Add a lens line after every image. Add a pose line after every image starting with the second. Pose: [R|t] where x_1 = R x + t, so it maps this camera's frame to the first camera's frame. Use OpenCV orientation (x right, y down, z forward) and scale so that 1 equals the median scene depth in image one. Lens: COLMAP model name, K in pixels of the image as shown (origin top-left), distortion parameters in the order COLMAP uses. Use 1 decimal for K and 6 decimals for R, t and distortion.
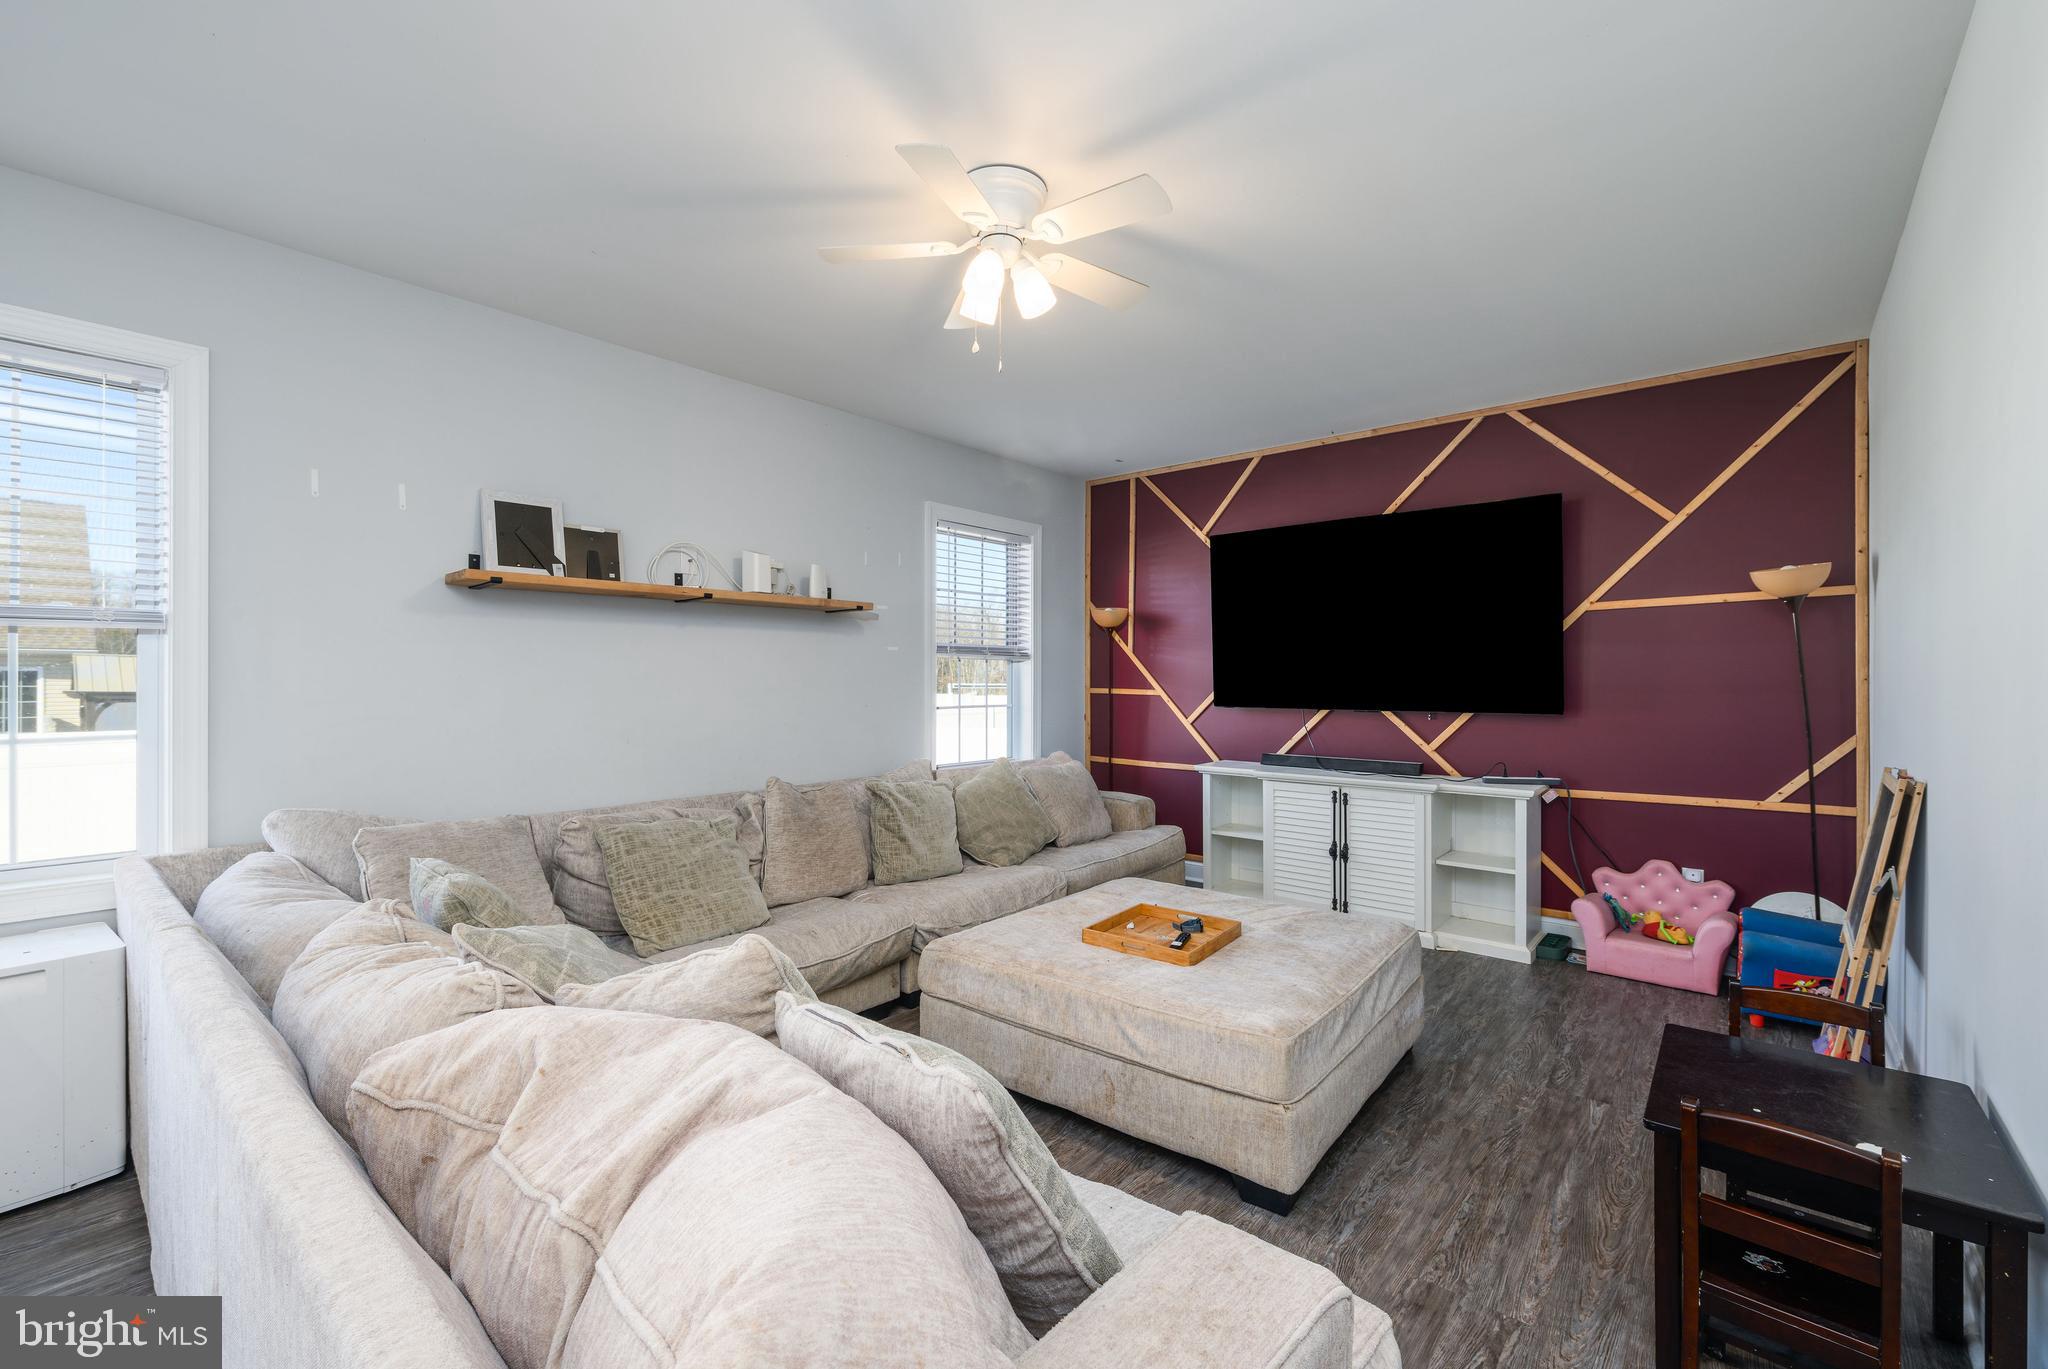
lens RADIAL K [[885.1, 0, 1030.1], [0, 885.1, 673.5], [0, 0, 1]] dist [0.002745, -0.000001]
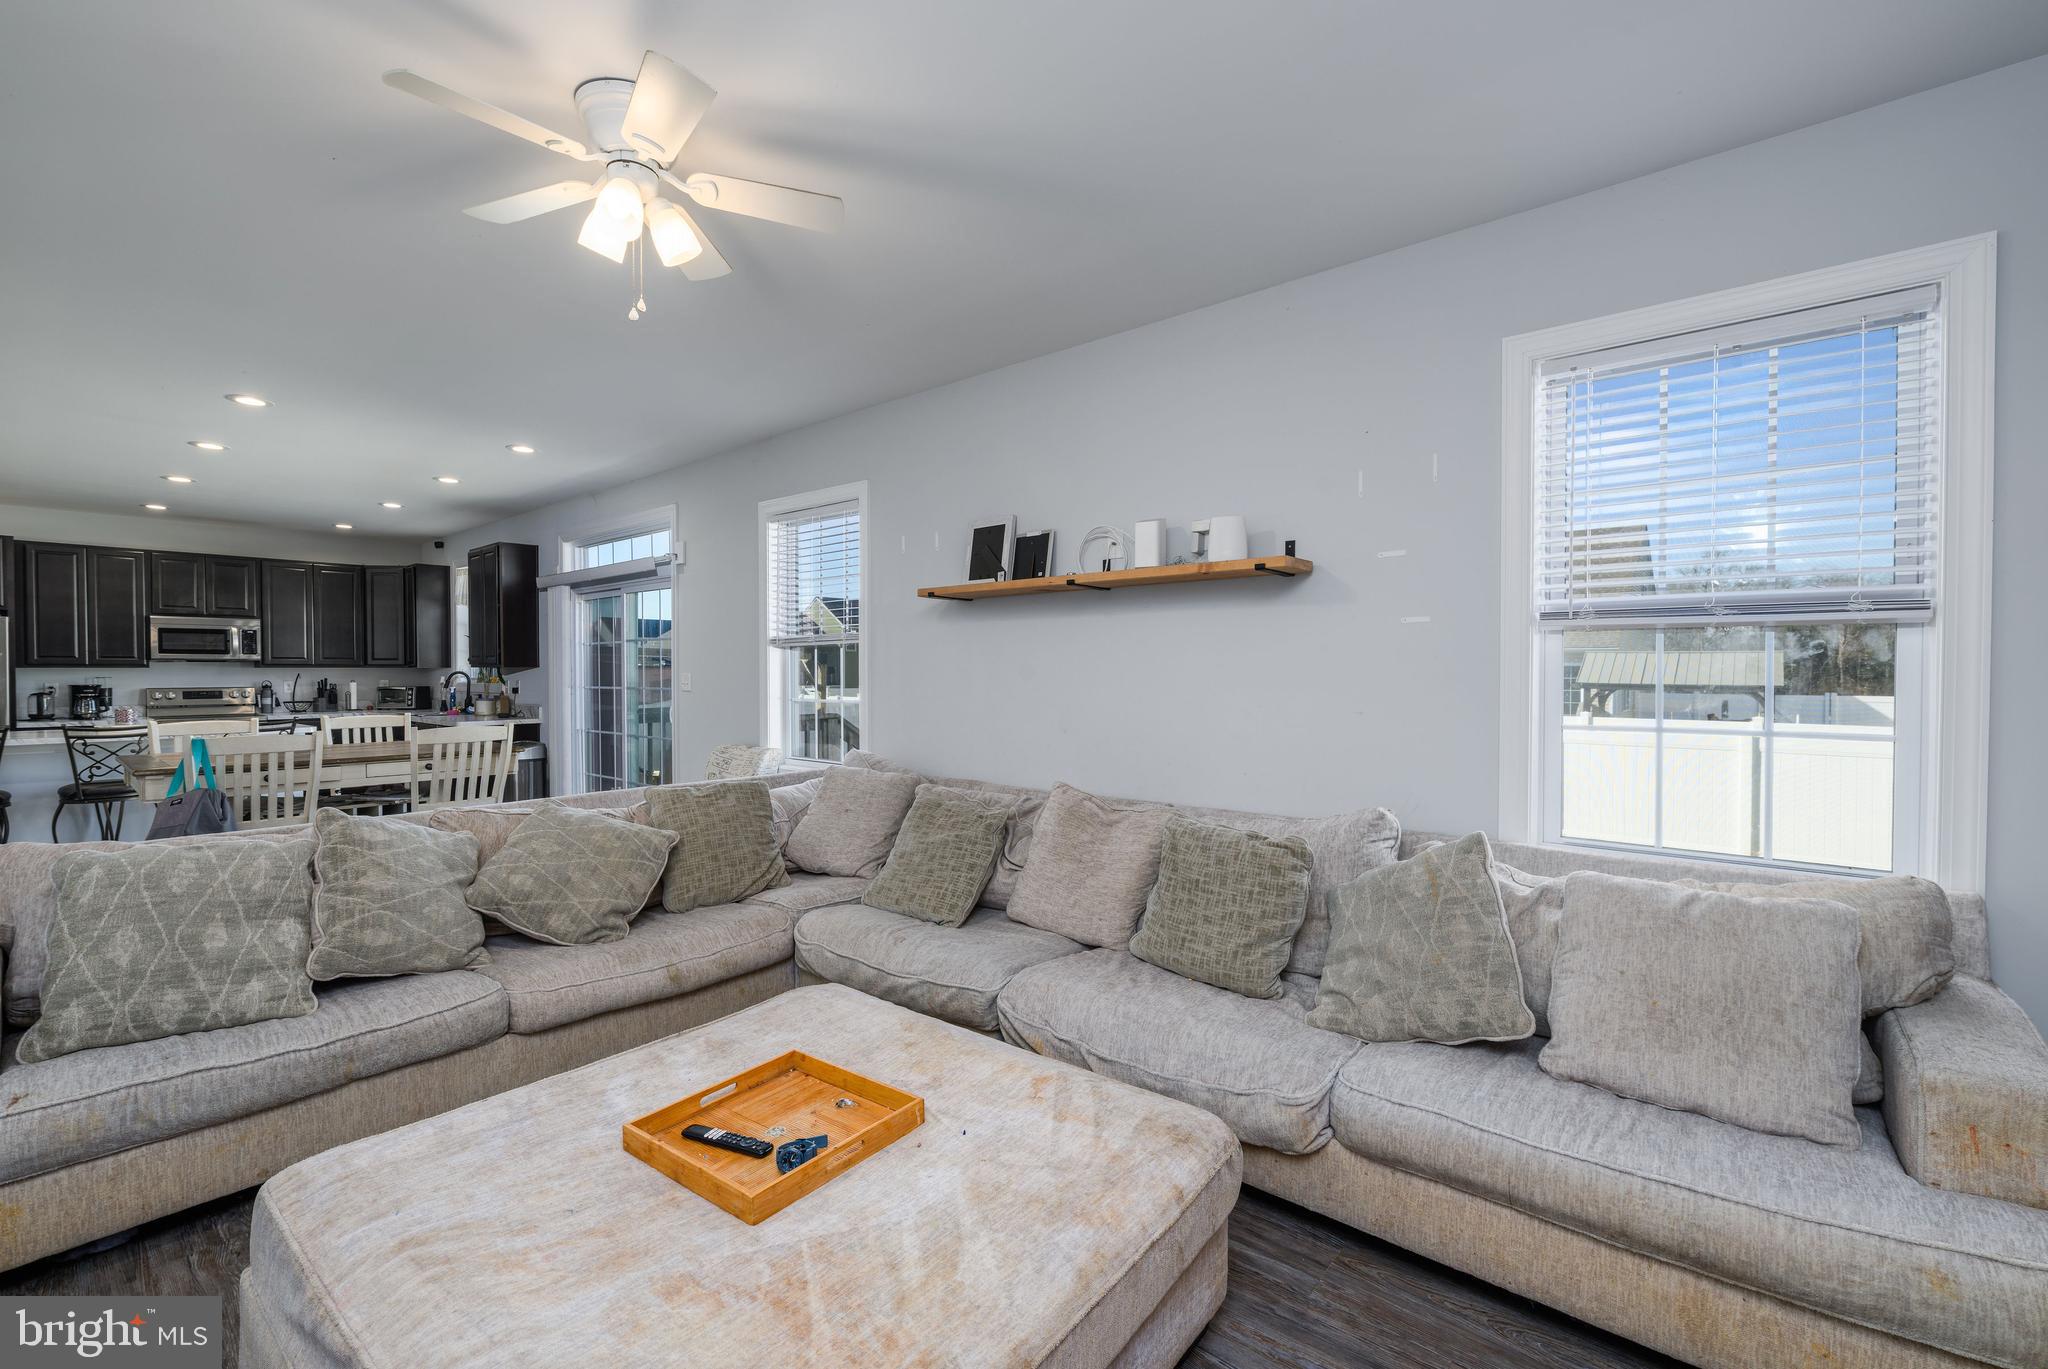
lens RADIAL K [[905.0, 0, 1022.9], [0, 905.0, 672.4], [0, 0, 1]] dist [-0.002234, -0.000432]
pose [[-0.019028, -0.001823, -0.999817, 0.516261], [0.007606, 0.999969, -0.001968, 0.008062], [0.999790, -0.007642, -0.019014, 0.841044]]
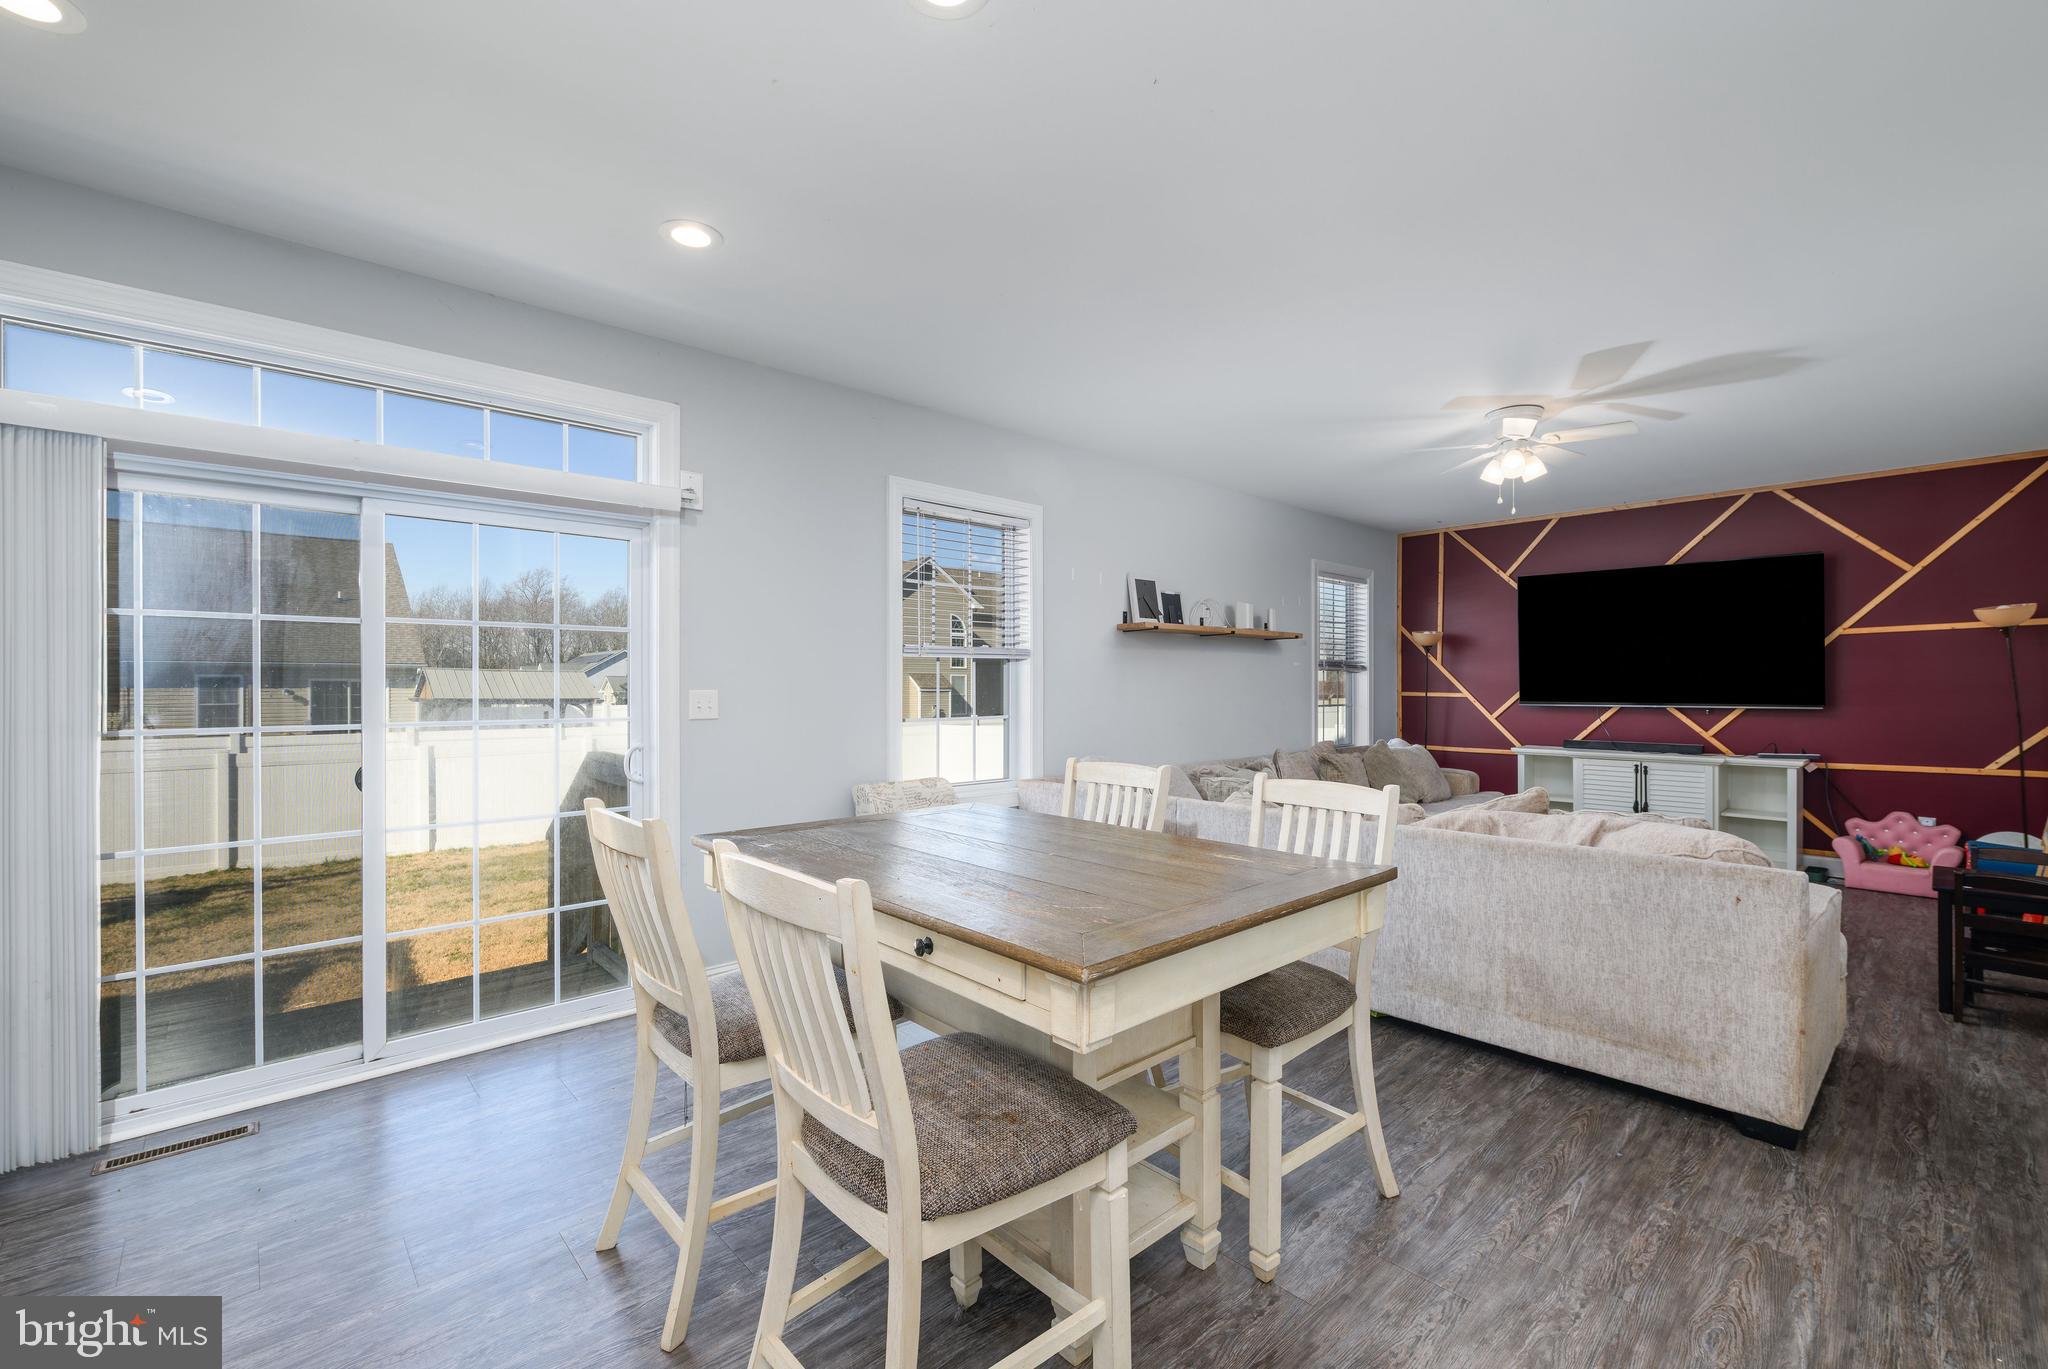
lens RADIAL K [[887.4, 0, 1024.0], [0, 887.4, 684.5], [0, 0, 1]] dist [0.000226, 0.000149]
pose [[0.994192, -0.004069, -0.107541, -0.488775], [0.004748, 0.999970, 0.006054, -0.006748], [0.107513, -0.006529, 0.994182, -0.516878]]
